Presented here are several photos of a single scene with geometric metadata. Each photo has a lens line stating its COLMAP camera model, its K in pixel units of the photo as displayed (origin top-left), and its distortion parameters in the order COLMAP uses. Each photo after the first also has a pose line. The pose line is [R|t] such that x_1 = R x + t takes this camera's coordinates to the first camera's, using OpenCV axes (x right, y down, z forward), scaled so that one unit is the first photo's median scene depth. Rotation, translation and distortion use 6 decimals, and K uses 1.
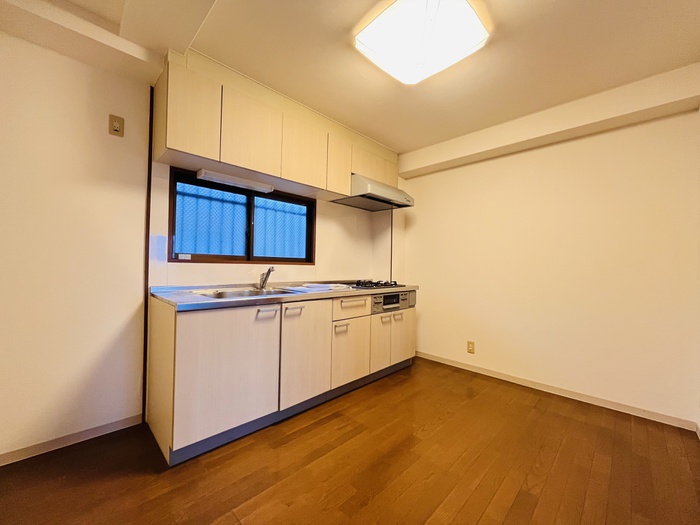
lens RADIAL K [[282.9, 0, 350.0], [0, 282.9, 262.5], [0, 0, 1]] dist [-0.001120, -0.000521]
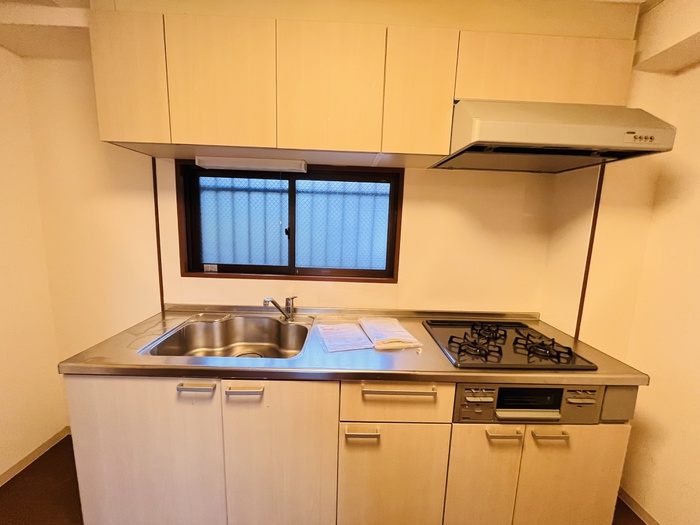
lens RADIAL K [[282.9, 0, 350.0], [0, 282.9, 262.5], [0, 0, 1]] dist [-0.001120, -0.000521]
pose [[0.718903, 0.104977, -0.687138, 0.216411], [-0.011813, 0.990233, 0.138923, -0.119173], [0.695010, -0.091755, 0.713121, 0.528604]]
